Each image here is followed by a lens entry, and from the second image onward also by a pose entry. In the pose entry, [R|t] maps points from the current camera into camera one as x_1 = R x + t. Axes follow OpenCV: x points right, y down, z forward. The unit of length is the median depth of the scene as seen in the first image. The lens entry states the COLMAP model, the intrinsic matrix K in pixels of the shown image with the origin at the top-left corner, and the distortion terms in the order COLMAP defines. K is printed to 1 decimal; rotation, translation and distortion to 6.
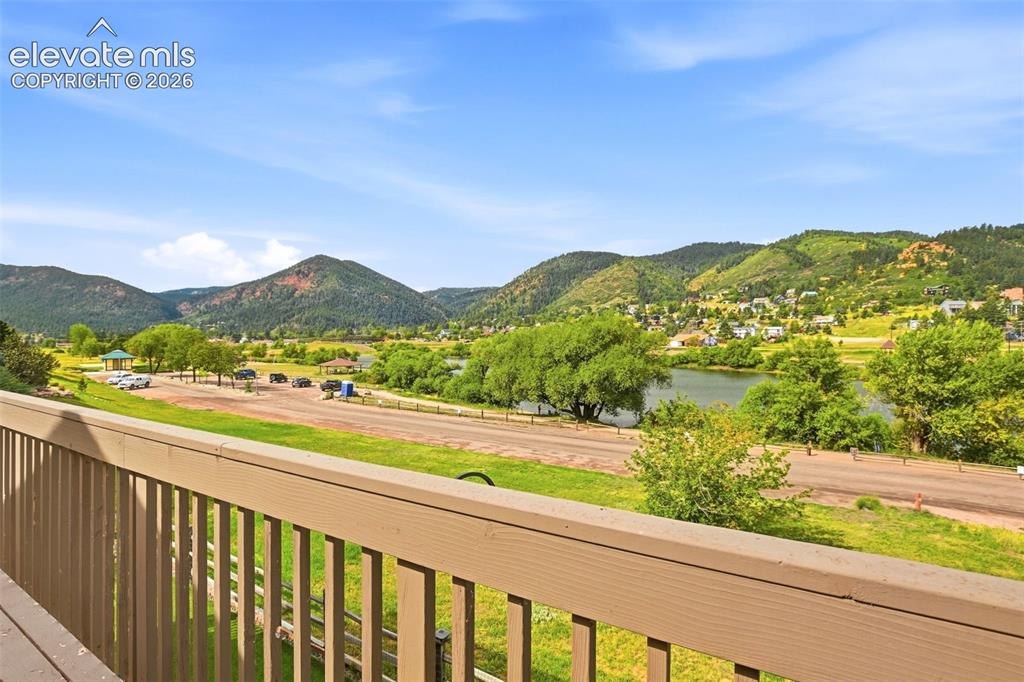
lens RADIAL K [[475.5, 0, 518.2], [0, 475.5, 338.8], [0, 0, 1]] dist [-0.036527, 0.006161]
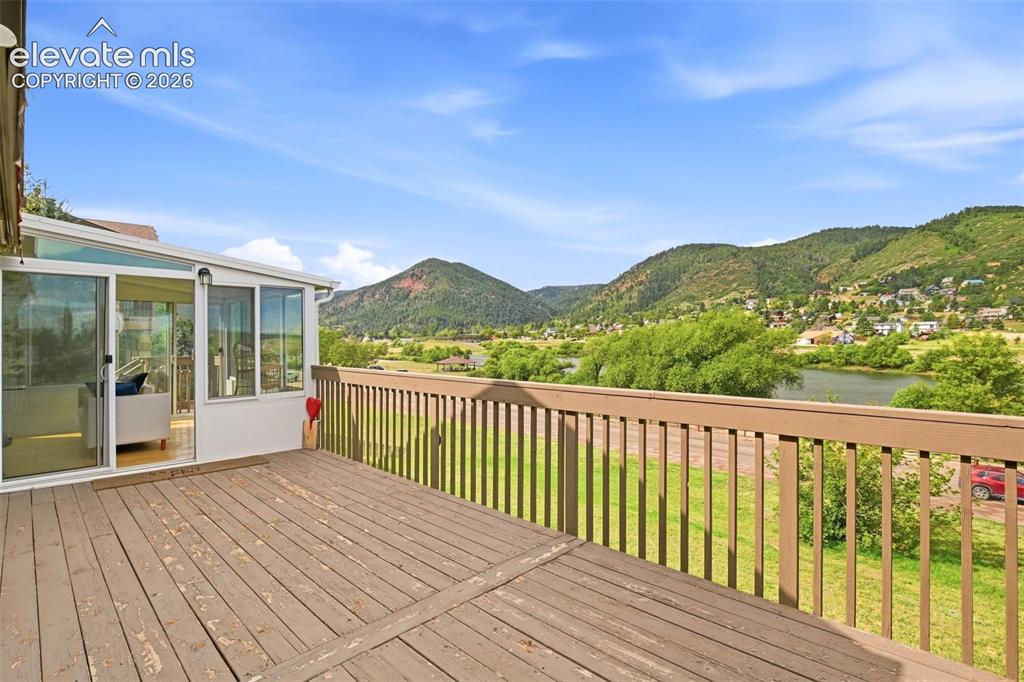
lens RADIAL K [[480.7, 0, 518.6], [0, 480.7, 333.4], [0, 0, 1]] dist [-0.039776, 0.008506]
pose [[0.976478, -0.006371, -0.215523, -0.012328], [0.004677, 0.999954, -0.008370, -0.000191], [0.215566, 0.007165, 0.976463, -0.016759]]
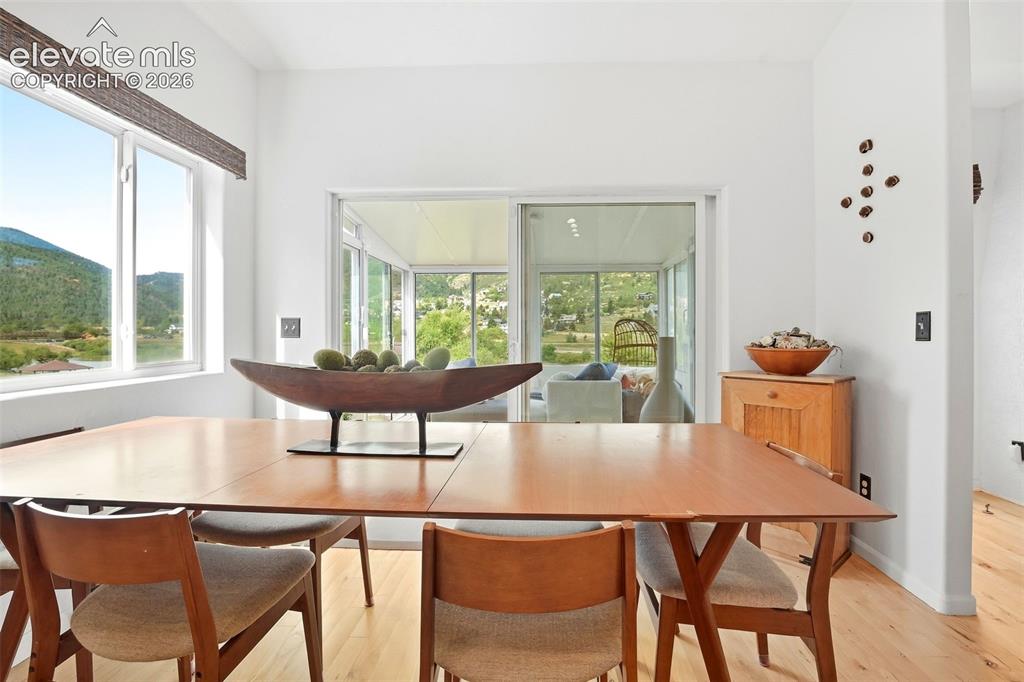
lens RADIAL K [[482.5, 0, 518.9], [0, 482.5, 331.5], [0, 0, 1]] dist [-0.038179, 0.008285]
pose [[0.880470, 0.001023, 0.474100, -0.110403], [0.002251, 0.999977, -0.006338, 0.002363], [-0.474096, 0.006648, 0.880448, -0.008860]]
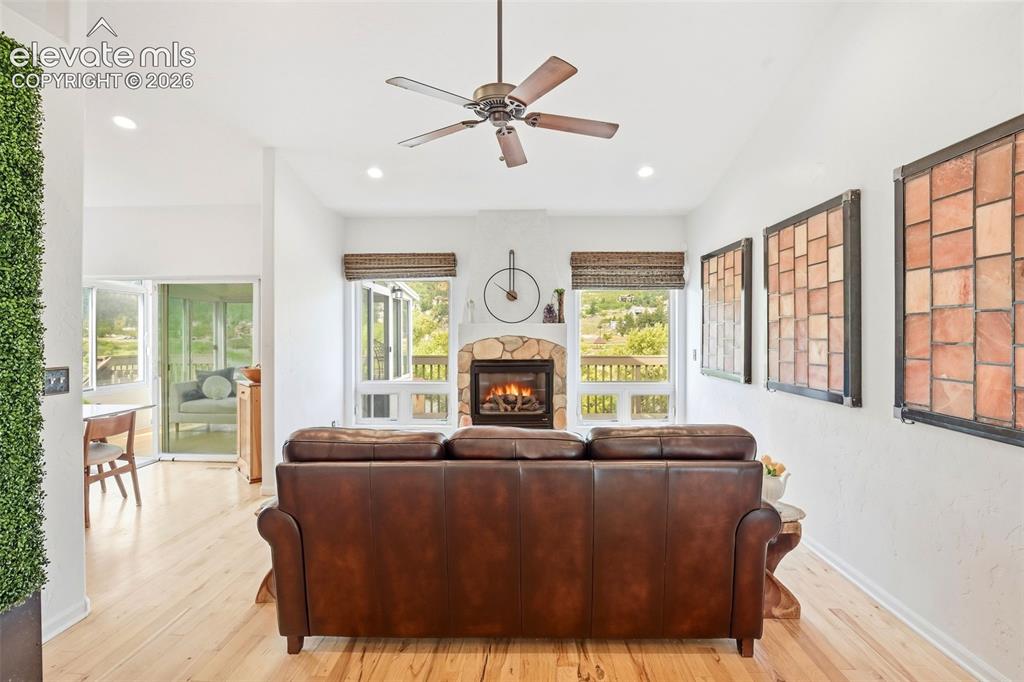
lens RADIAL K [[480.6, 0, 519.7], [0, 480.6, 336.5], [0, 0, 1]] dist [-0.040558, 0.008326]
pose [[0.867491, -0.001934, 0.497449, -0.084749], [0.001282, 0.999998, 0.001653, -0.000233], [-0.497451, -0.000796, 0.867492, -0.050582]]
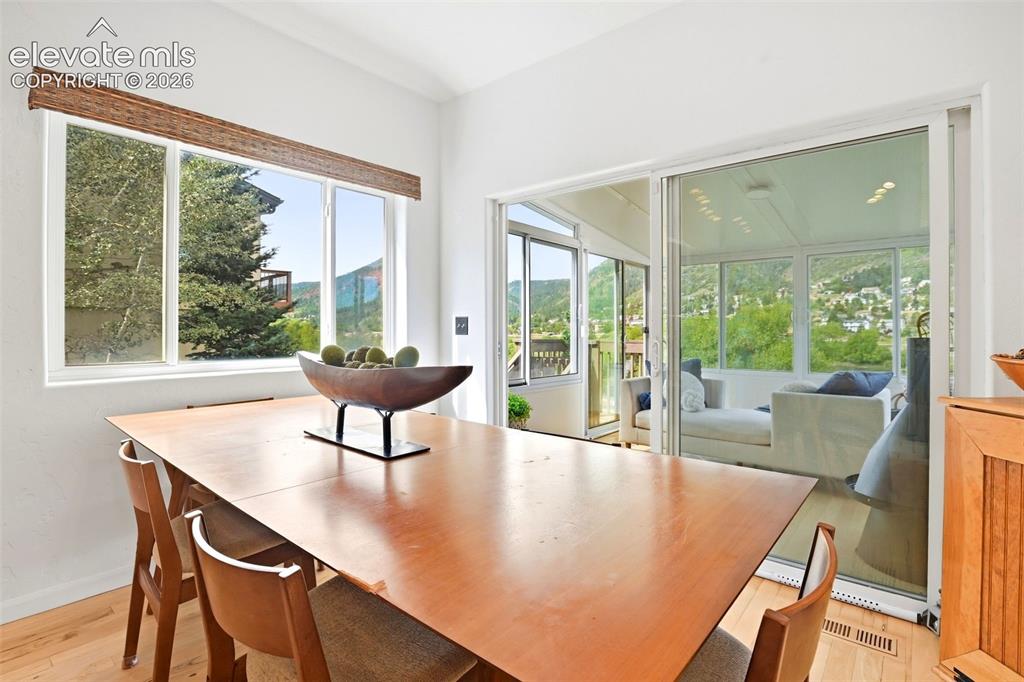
lens RADIAL K [[482.5, 0, 518.9], [0, 482.5, 331.5], [0, 0, 1]] dist [-0.038179, 0.008285]
pose [[0.988880, 0.002638, -0.148694, -0.098782], [-0.002797, 0.999996, -0.000861, 0.002318], [0.148691, 0.001267, 0.988883, -0.008455]]
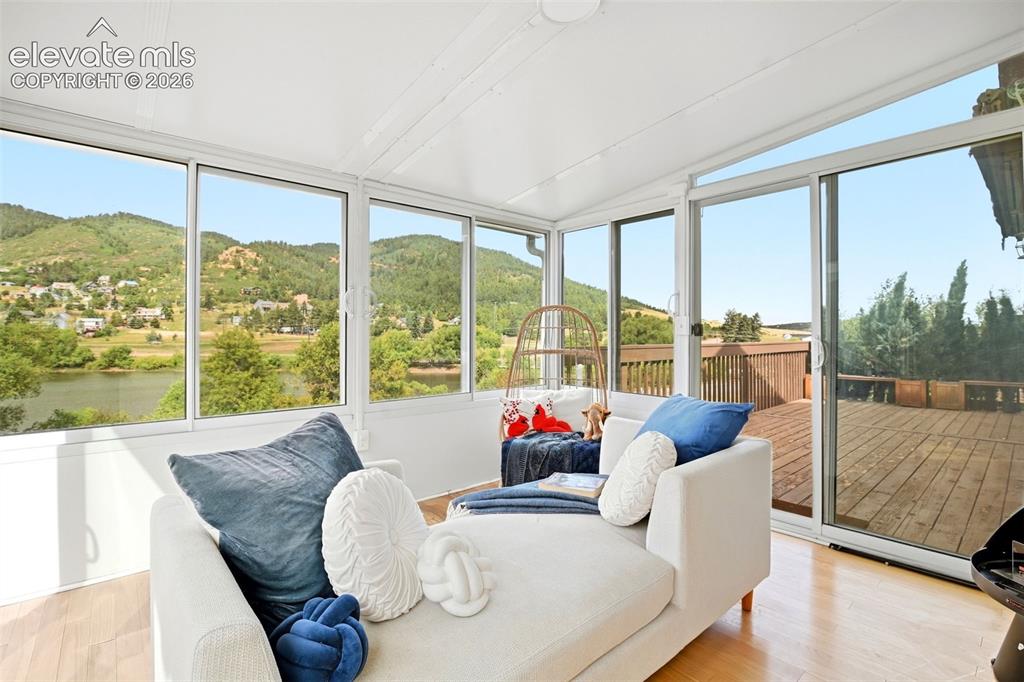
lens RADIAL K [[478.0, 0, 521.2], [0, 478.0, 334.0], [0, 0, 1]] dist [-0.046007, 0.010801]
pose [[0.292276, -0.000779, 0.956334, -0.101221], [-0.001070, 0.999999, 0.001142, 0.002361], [-0.956333, -0.001357, 0.292275, 0.034716]]
